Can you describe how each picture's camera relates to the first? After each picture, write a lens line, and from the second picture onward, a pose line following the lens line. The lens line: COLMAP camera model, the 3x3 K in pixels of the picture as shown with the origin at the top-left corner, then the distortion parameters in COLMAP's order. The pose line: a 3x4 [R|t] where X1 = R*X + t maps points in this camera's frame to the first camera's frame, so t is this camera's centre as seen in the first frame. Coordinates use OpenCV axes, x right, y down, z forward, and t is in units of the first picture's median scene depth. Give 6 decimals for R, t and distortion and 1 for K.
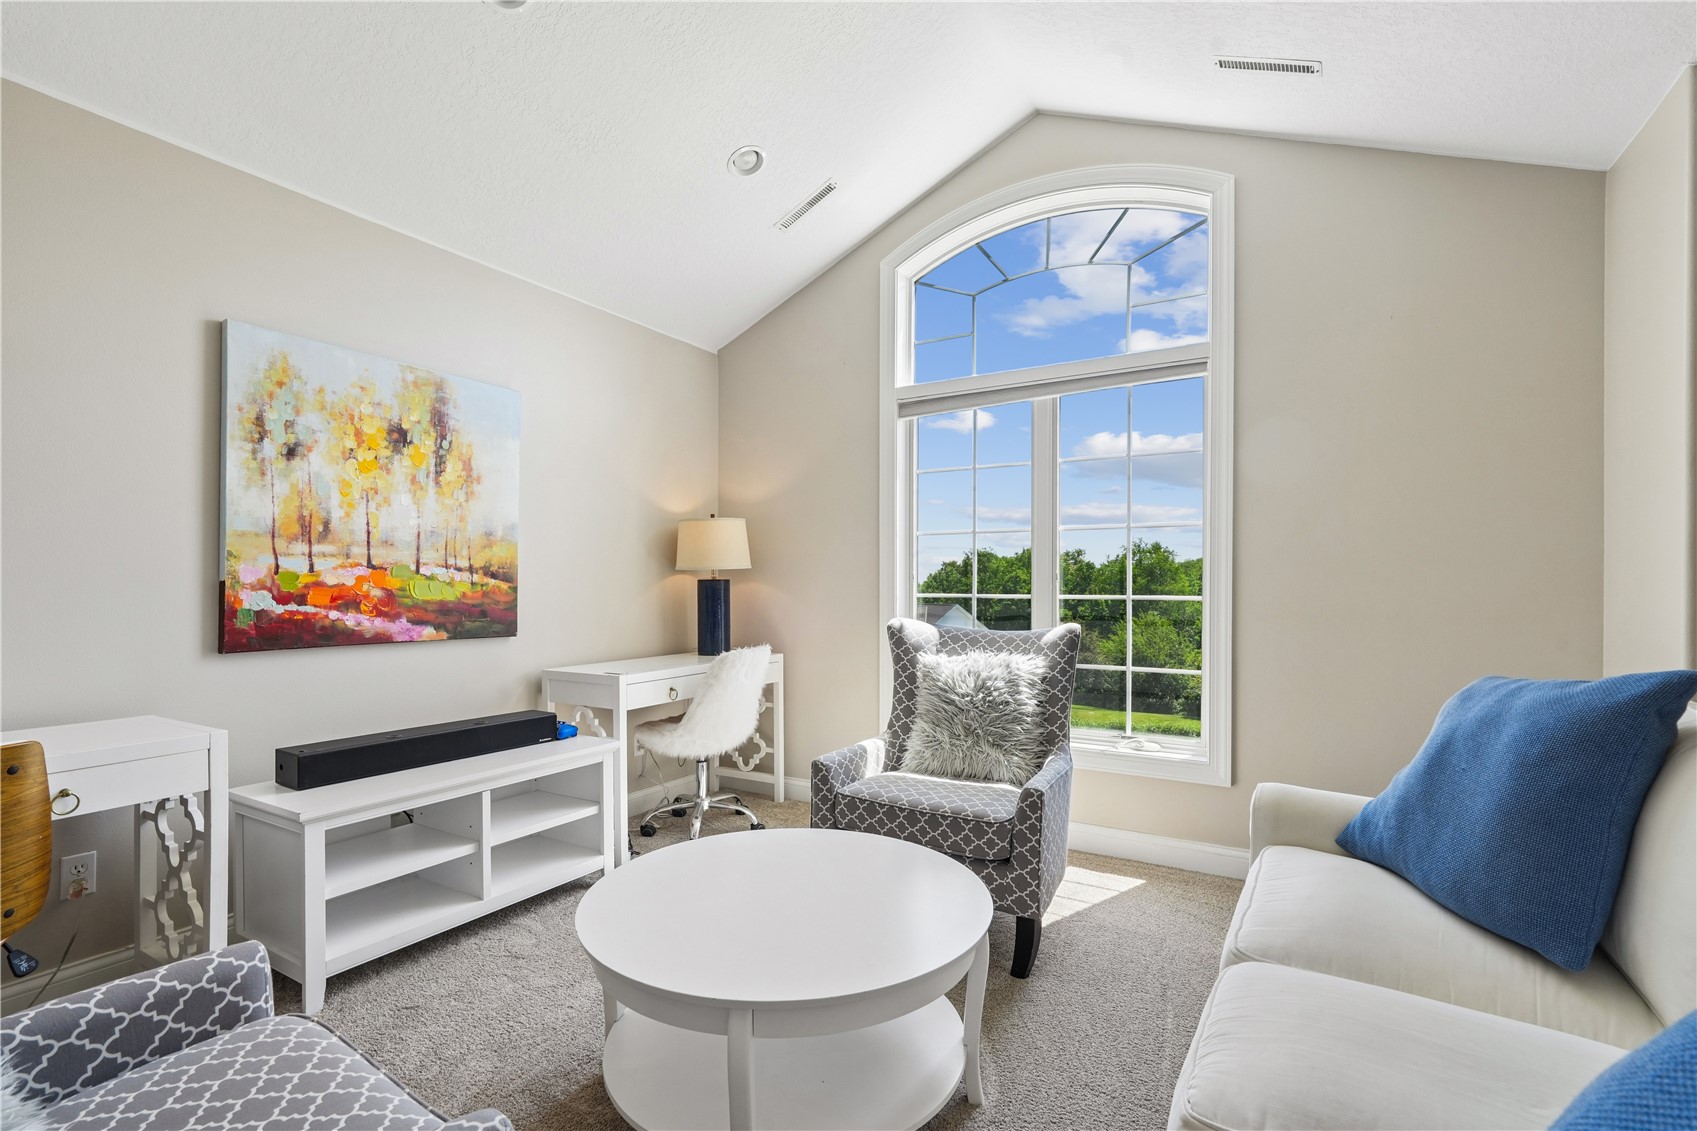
lens RADIAL K [[779.0, 0, 850.4], [0, 779.0, 583.1], [0, 0, 1]] dist [-0.003953, 0.001361]
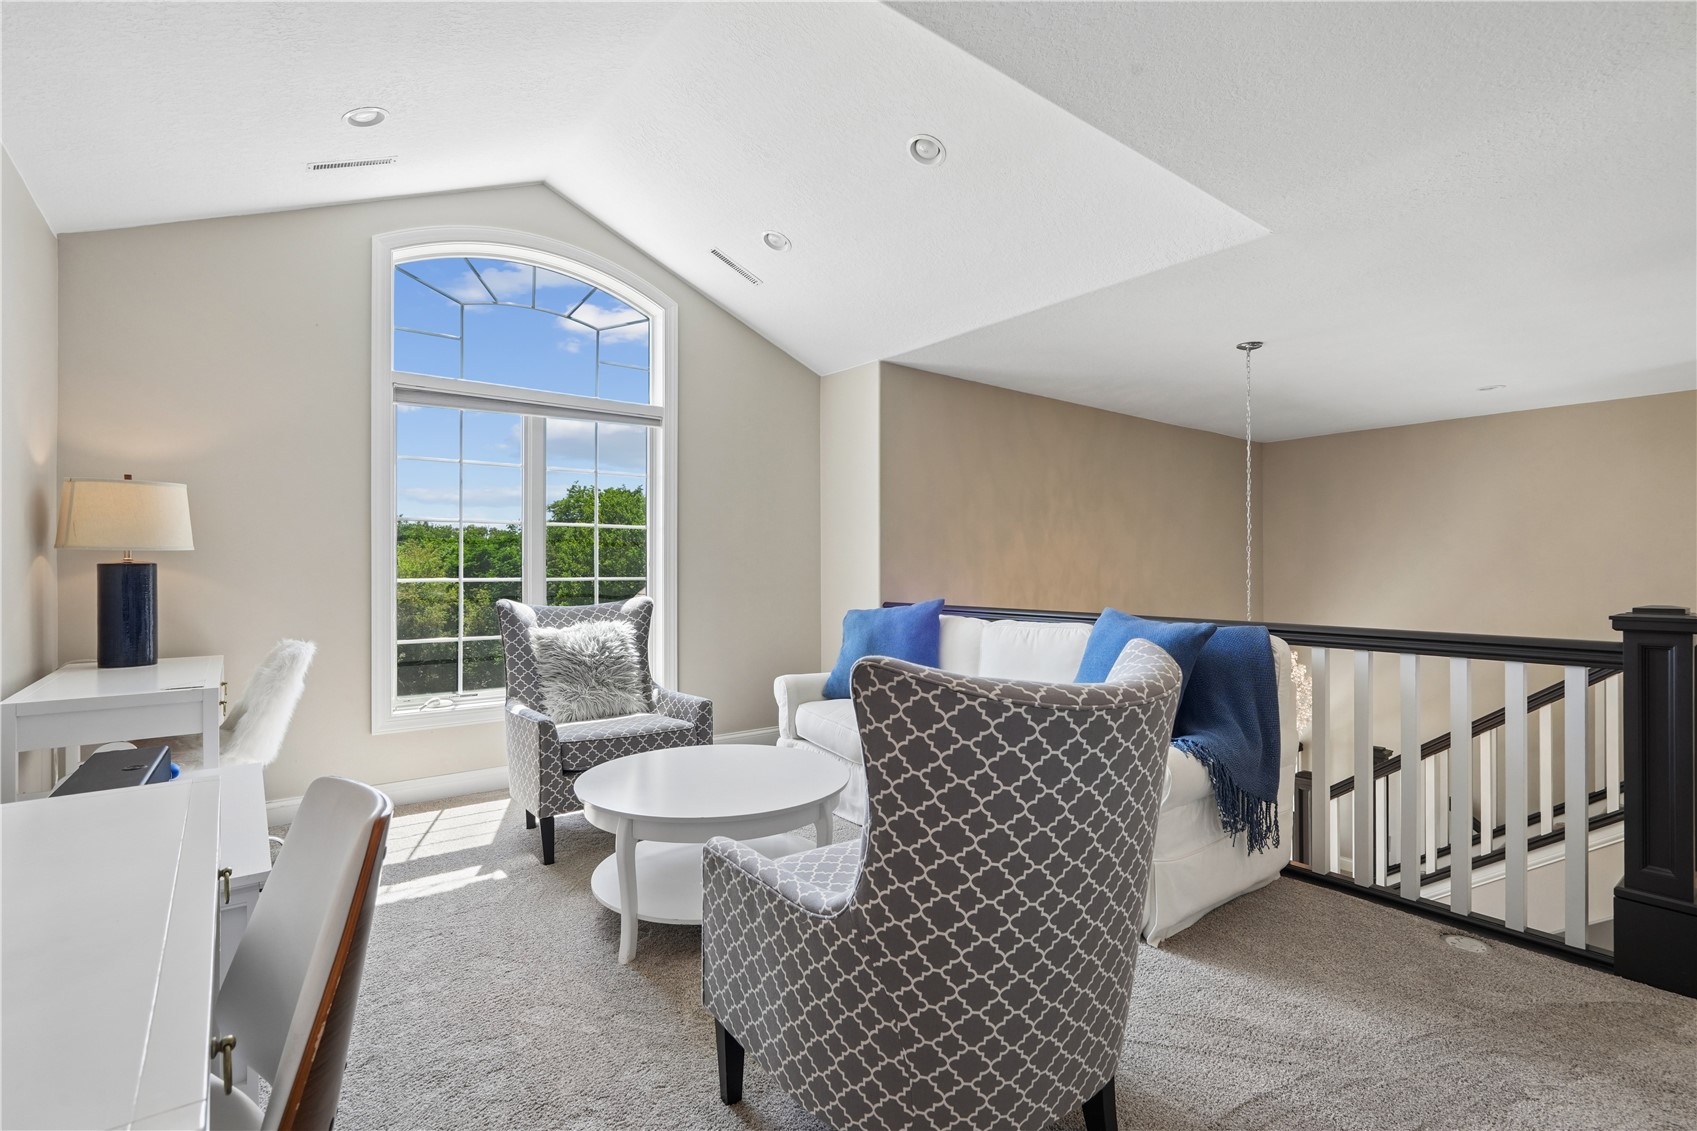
lens RADIAL K [[779.0, 0, 845.7], [0, 779.0, 562.0], [0, 0, 1]] dist [-0.003953, 0.001361]
pose [[0.348444, 0.003761, 0.937322, -0.708133], [-0.001784, 0.999993, -0.003349, -0.005976], [-0.937328, -0.000505, 0.348448, 0.122114]]
